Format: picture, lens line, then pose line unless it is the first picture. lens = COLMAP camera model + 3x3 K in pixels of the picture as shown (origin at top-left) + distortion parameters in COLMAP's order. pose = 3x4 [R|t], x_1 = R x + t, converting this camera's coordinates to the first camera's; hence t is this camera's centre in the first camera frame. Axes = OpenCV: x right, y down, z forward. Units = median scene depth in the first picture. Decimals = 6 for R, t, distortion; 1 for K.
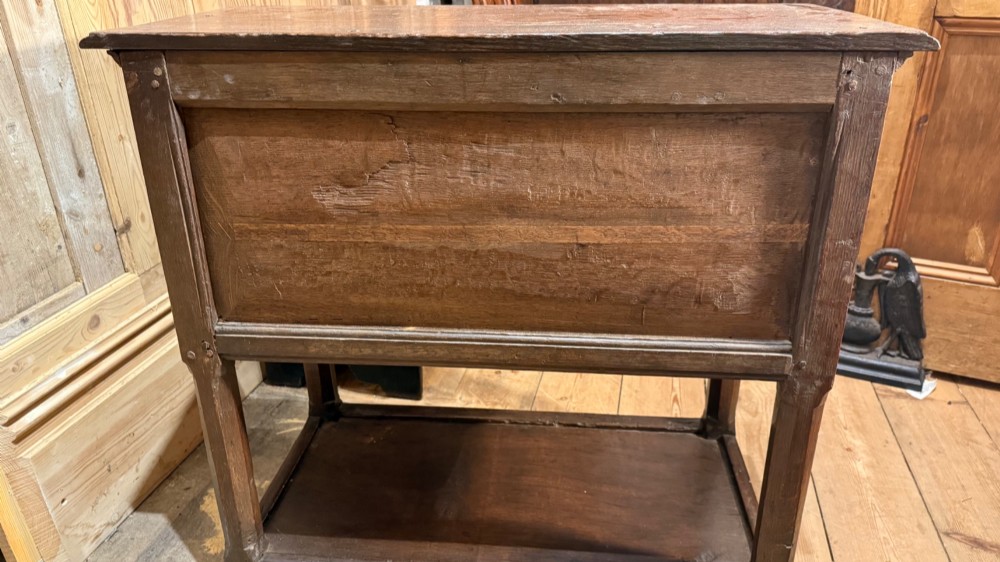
lens RADIAL K [[704.5, 0, 502.3], [0, 704.5, 278.3], [0, 0, 1]] dist [0.023280, -0.050864]
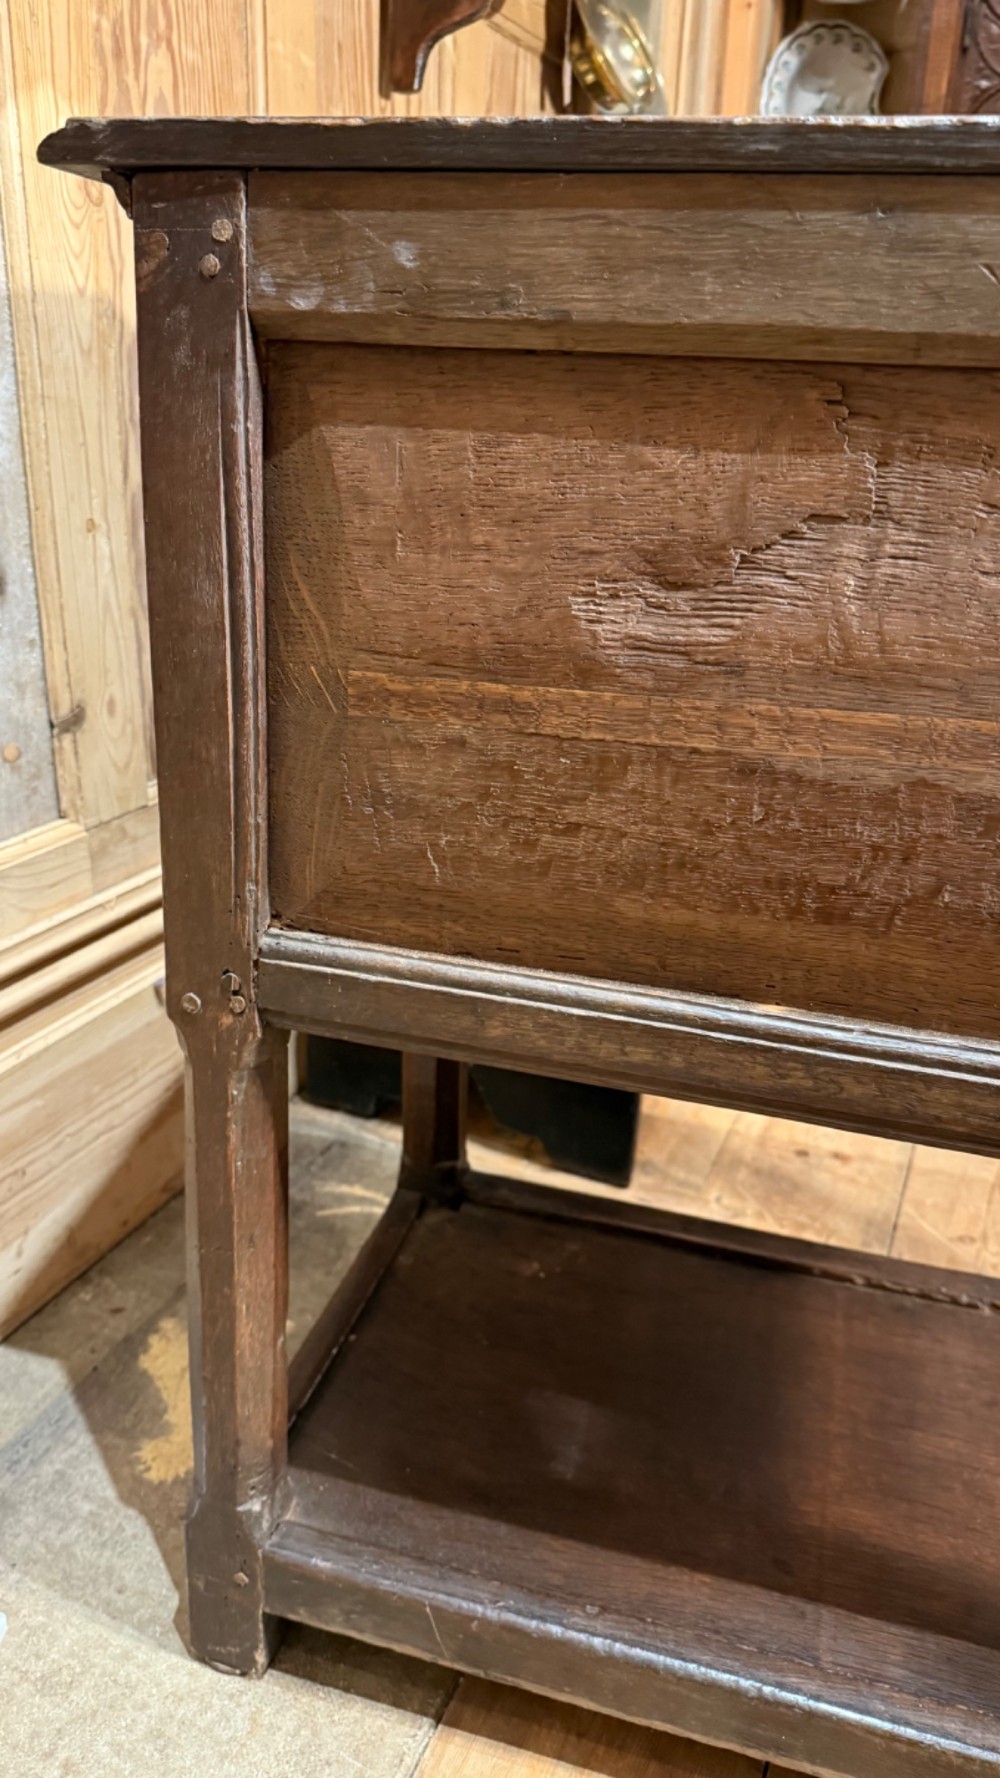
lens RADIAL K [[1274.9, 0, 499.9], [0, 1274.9, 888.8], [0, 0, 1]] dist [0.019449, -0.049083]
pose [[0.980796, 0.118837, -0.154648, -0.183927], [-0.127385, 0.990760, -0.046557, 0.062531], [0.147687, 0.065362, 0.986872, 0.350549]]
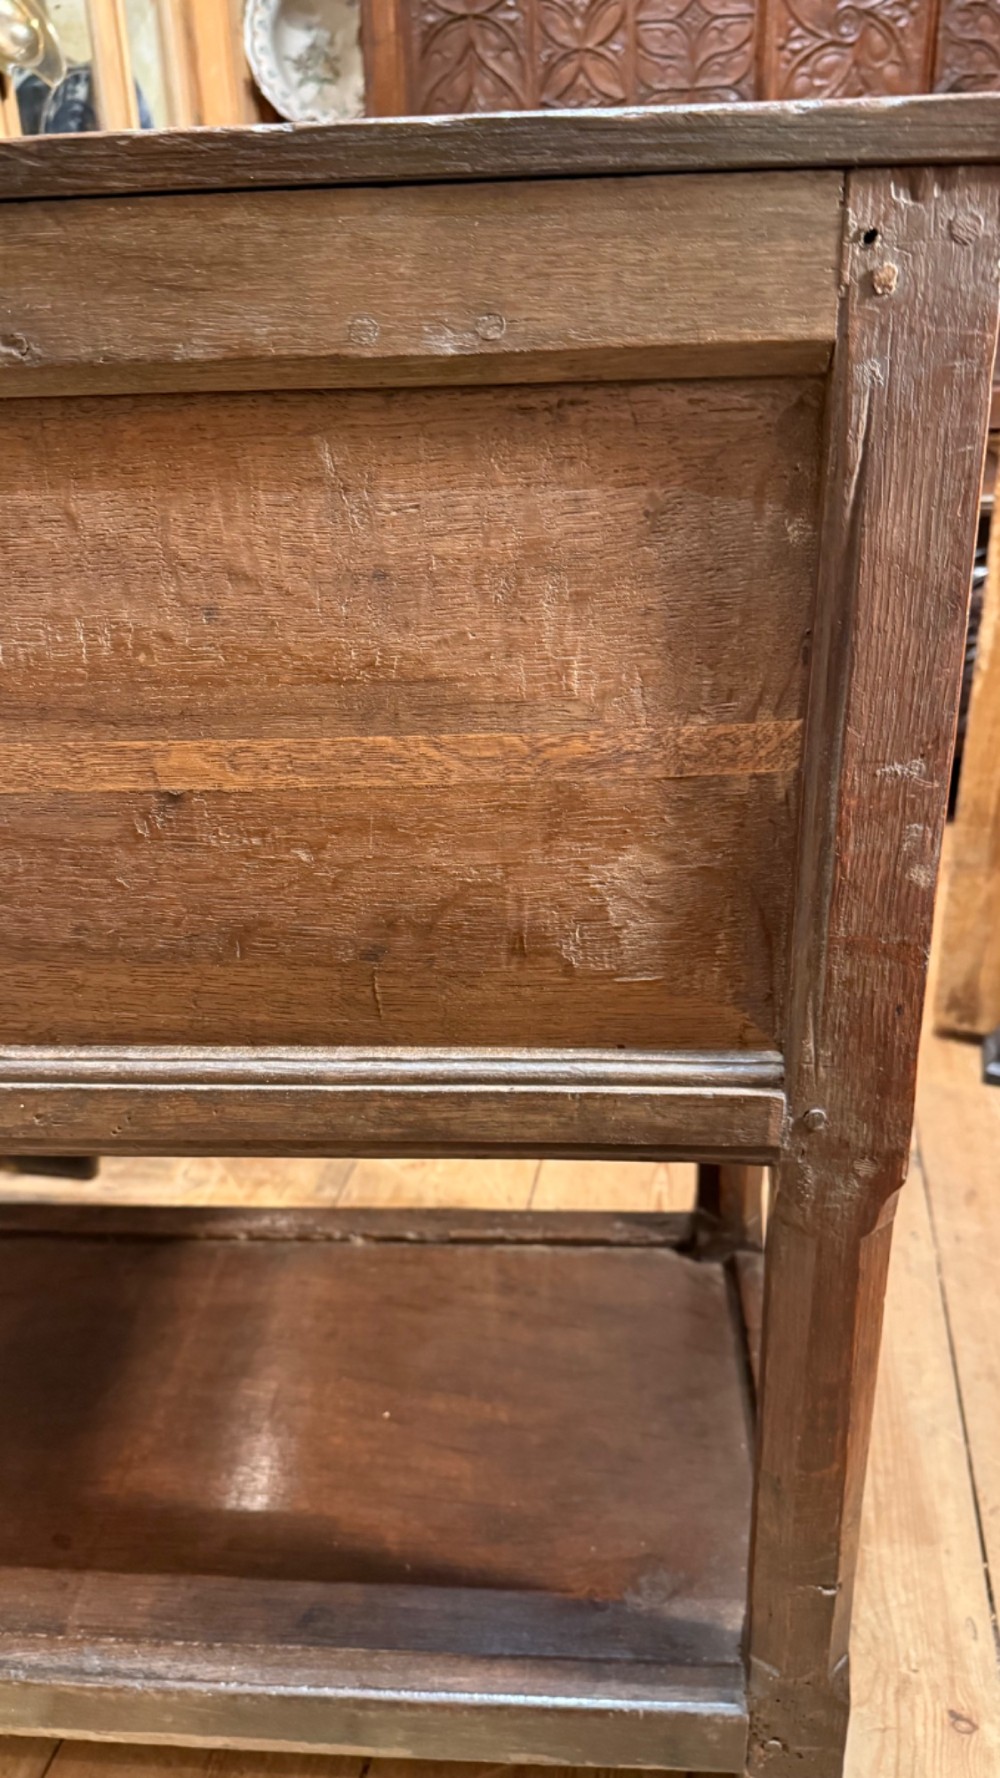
lens RADIAL K [[1263.1, 0, 551.3], [0, 1263.1, 894.0], [0, 0, 1]] dist [0.027059, -0.059307]
pose [[0.998815, -0.024287, 0.042165, 0.264576], [0.024538, 0.999684, -0.005451, 0.008321], [-0.042019, 0.006480, 0.999096, 0.358134]]
